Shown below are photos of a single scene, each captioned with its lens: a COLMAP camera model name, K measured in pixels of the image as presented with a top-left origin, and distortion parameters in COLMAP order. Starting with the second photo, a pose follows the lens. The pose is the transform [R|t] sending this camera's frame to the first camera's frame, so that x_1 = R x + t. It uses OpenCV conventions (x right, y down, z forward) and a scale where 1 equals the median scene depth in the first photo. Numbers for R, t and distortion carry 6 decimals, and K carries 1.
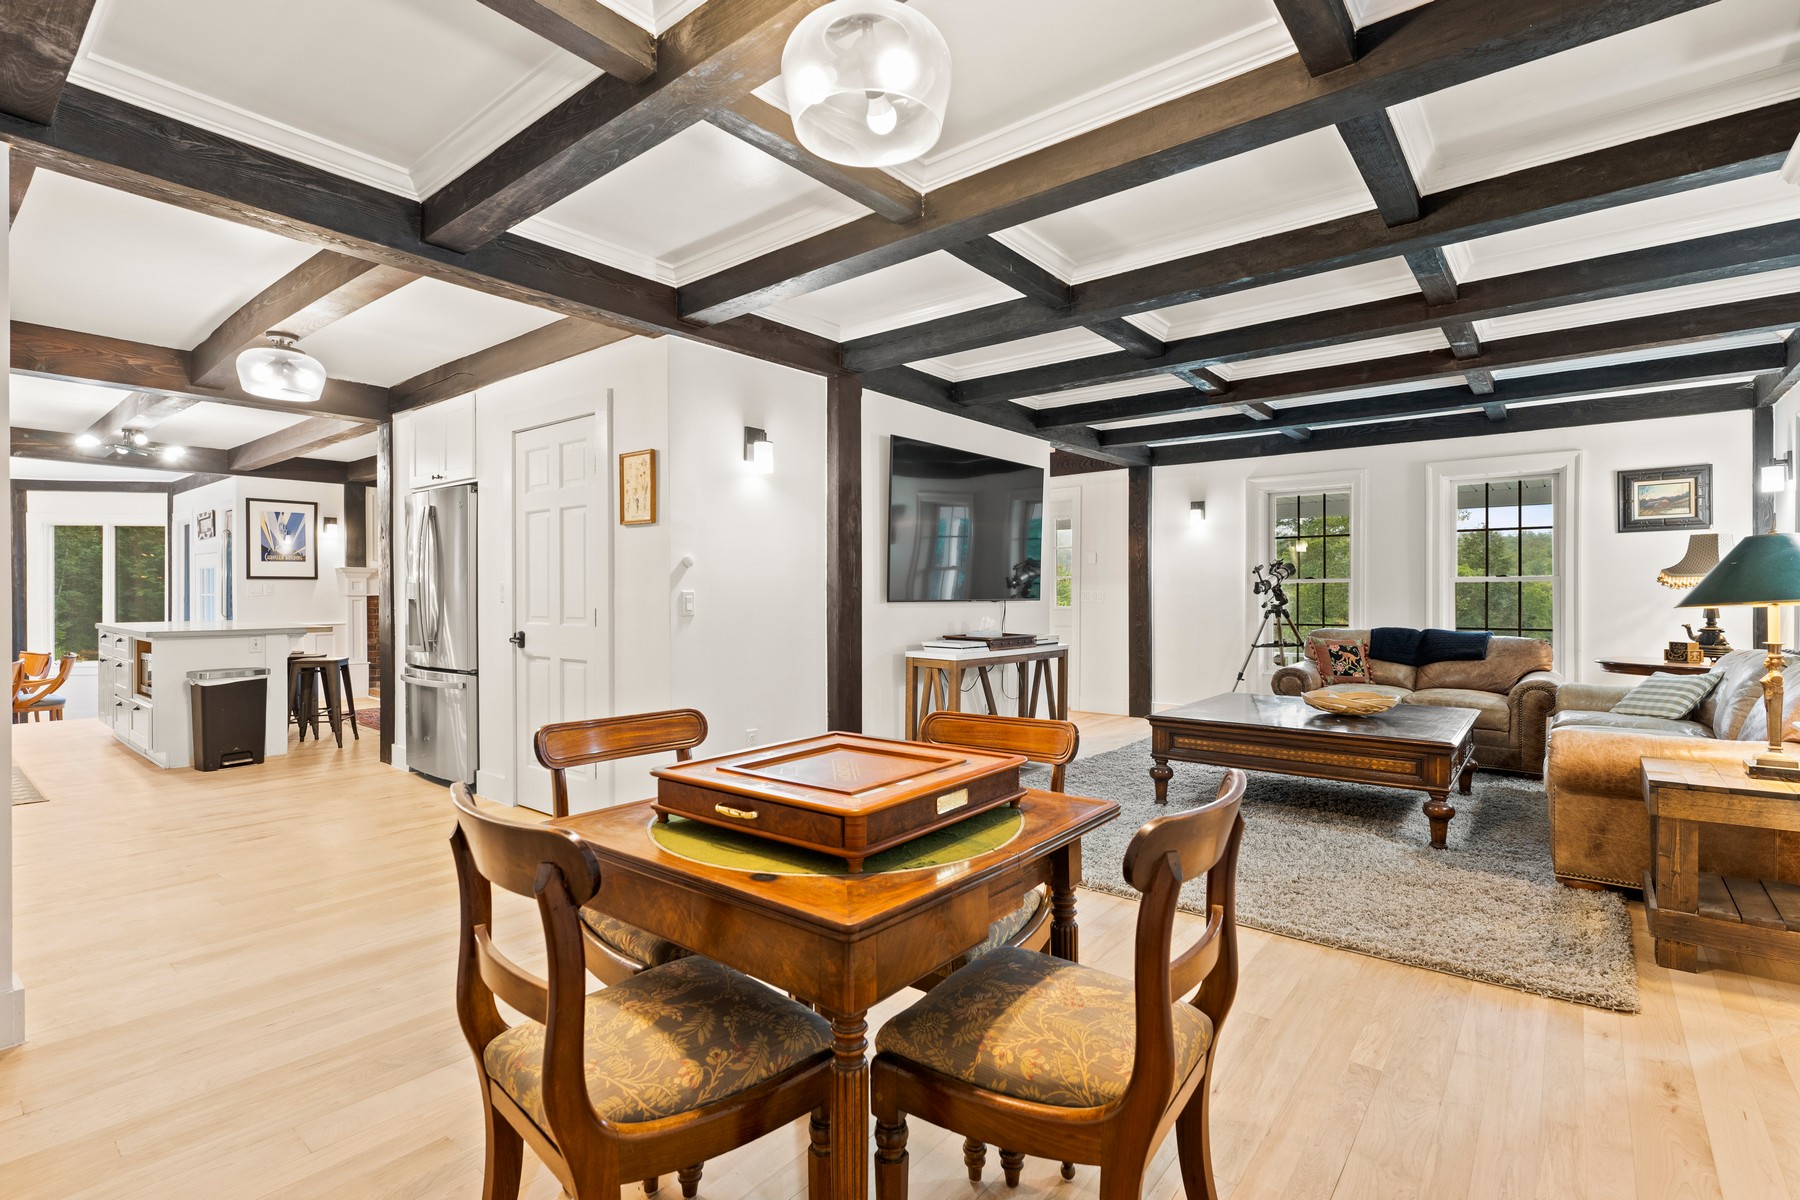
lens RADIAL K [[841.9, 0, 900.0], [0, 841.9, 600.0], [0, 0, 1]] dist [-0.000296, -0.000207]
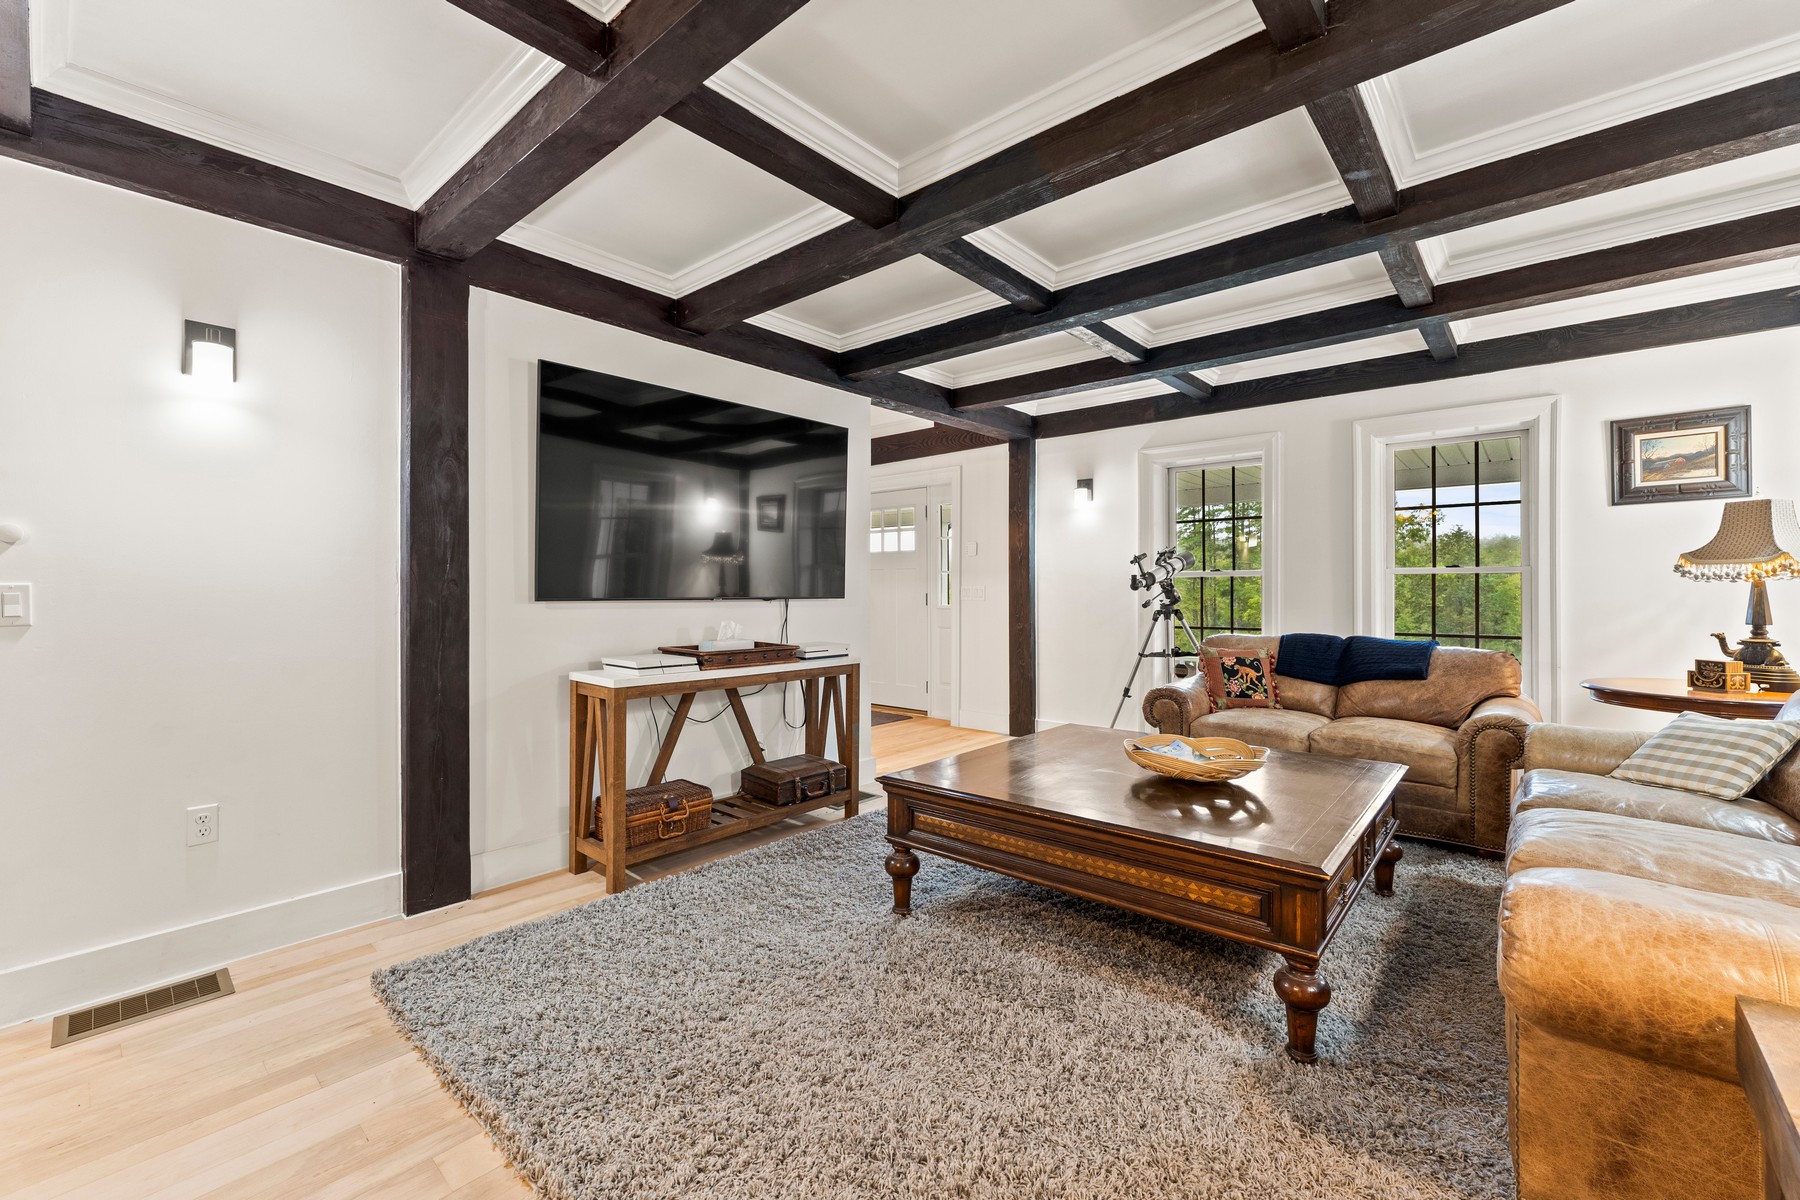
lens RADIAL K [[757.2, 0, 901.2], [0, 757.2, 593.2], [0, 0, 1]] dist [-0.002779, 0.000333]
pose [[0.999533, -0.000437, -0.030564, 0.265069], [0.000271, 0.999985, -0.005444, -0.000676], [0.030566, 0.005434, 0.999518, 0.336605]]
